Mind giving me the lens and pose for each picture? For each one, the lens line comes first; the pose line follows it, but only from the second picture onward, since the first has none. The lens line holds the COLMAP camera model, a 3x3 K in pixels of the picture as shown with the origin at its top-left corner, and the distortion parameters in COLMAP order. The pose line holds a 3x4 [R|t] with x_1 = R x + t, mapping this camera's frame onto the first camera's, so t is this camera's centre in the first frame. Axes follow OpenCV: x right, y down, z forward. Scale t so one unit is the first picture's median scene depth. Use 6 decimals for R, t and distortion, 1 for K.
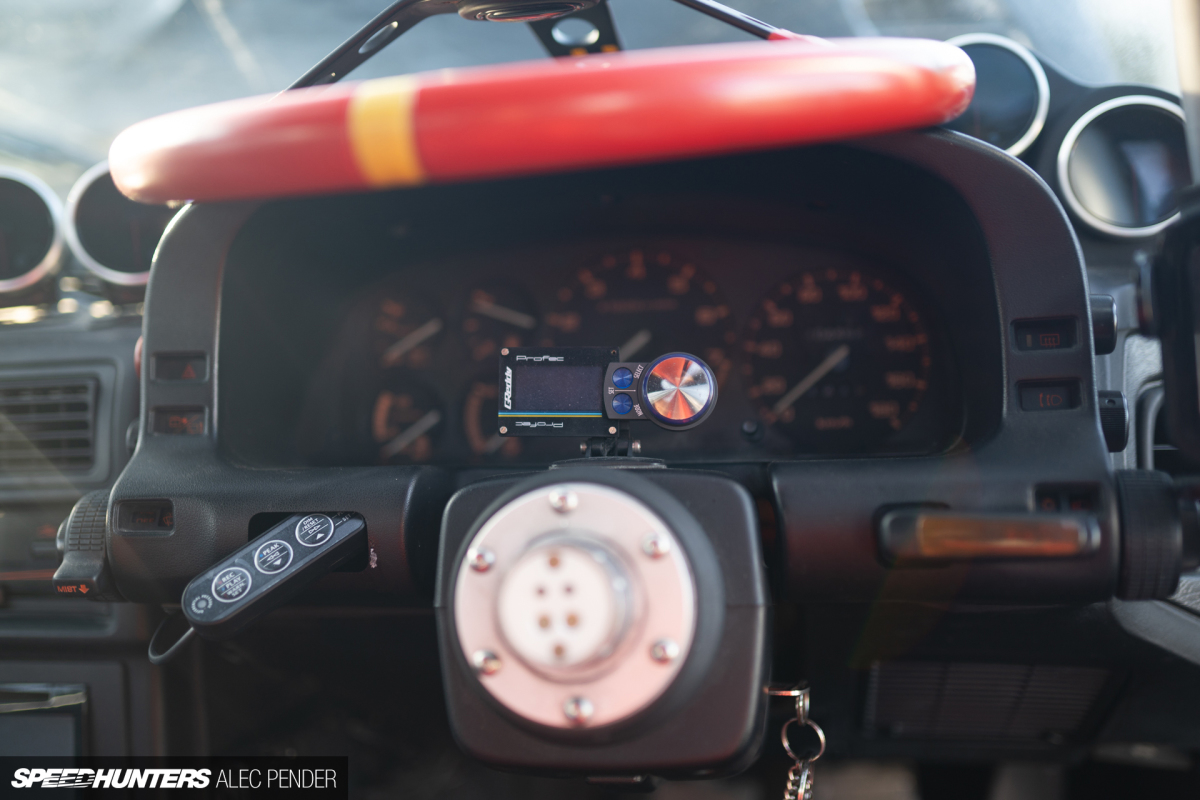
lens RADIAL K [[1206.3, 0, 600.0], [0, 1206.3, 400.0], [0, 0, 1]] dist [-0.020506, -0.012986]
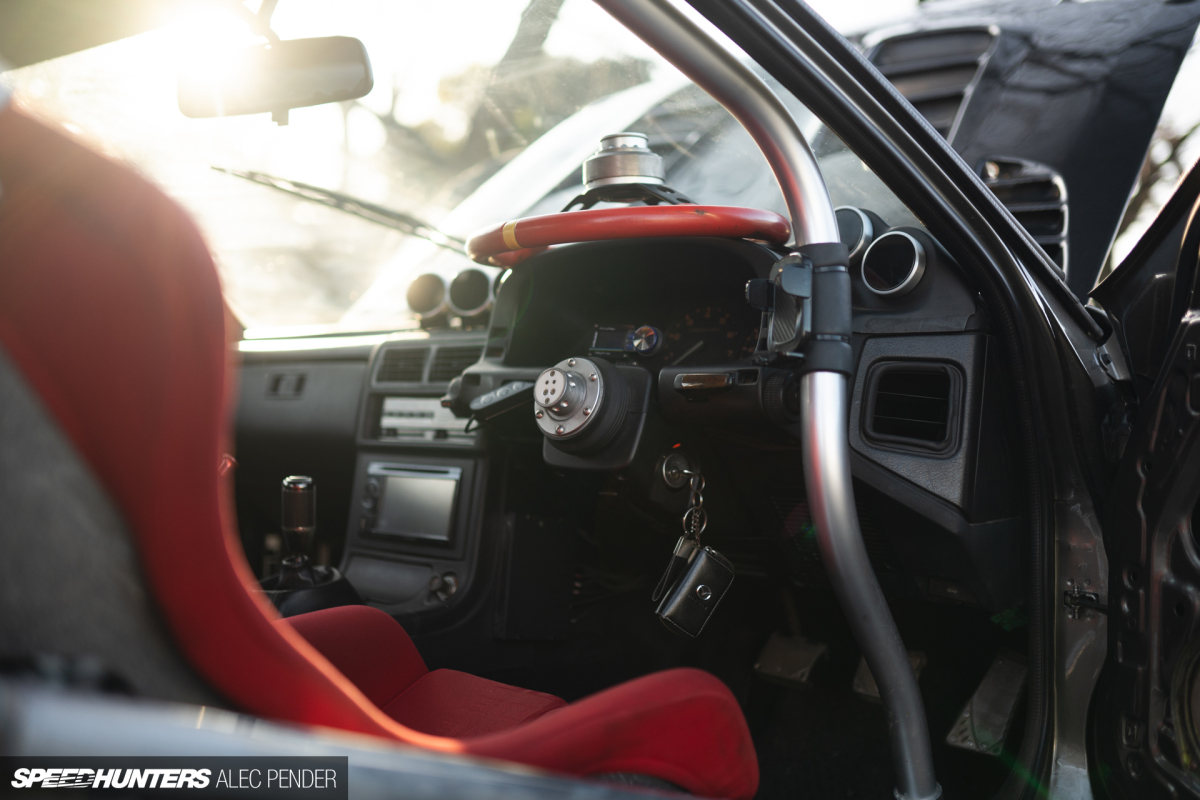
lens RADIAL K [[1206.3, 0, 600.0], [0, 1206.3, 400.0], [0, 0, 1]] dist [-0.020506, -0.012986]
pose [[0.866218, 0.066885, -0.495169, 1.452374], [-0.143595, 0.982519, -0.118482, 0.502011], [0.478588, 0.173735, 0.860680, -1.417692]]
